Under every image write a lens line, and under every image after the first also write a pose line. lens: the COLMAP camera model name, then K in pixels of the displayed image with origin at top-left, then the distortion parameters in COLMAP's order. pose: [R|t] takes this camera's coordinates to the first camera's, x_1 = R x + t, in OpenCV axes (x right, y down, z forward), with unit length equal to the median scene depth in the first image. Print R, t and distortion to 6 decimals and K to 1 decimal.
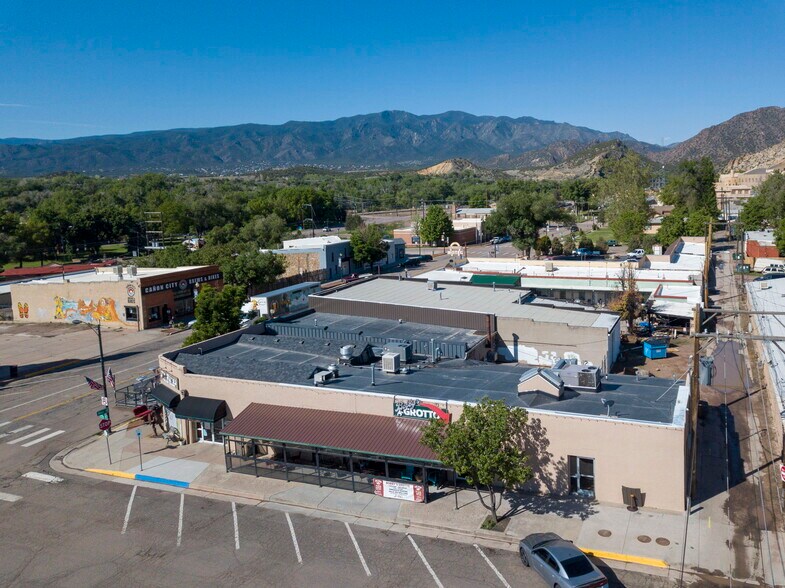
lens RADIAL K [[617.1, 0, 468.1], [0, 617.1, 263.1], [0, 0, 1]] dist [0.006378, -0.001179]
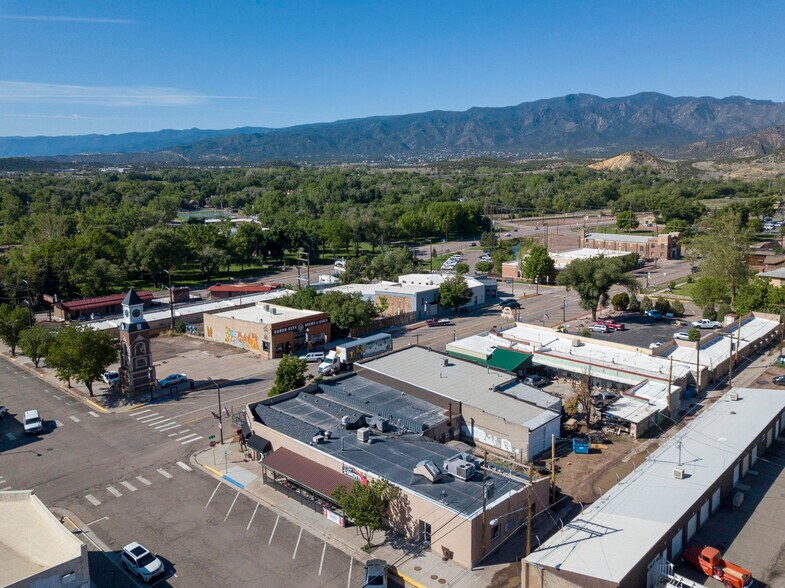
lens RADIAL K [[613.4, 0, 392.5], [0, 613.4, 294.0], [0, 0, 1]] dist [0.005832, -0.000813]
pose [[0.922029, 0.085174, -0.377634, 0.510694], [-0.059312, 0.995060, 0.079615, -0.329537], [0.382549, -0.051009, 0.922526, -0.420085]]
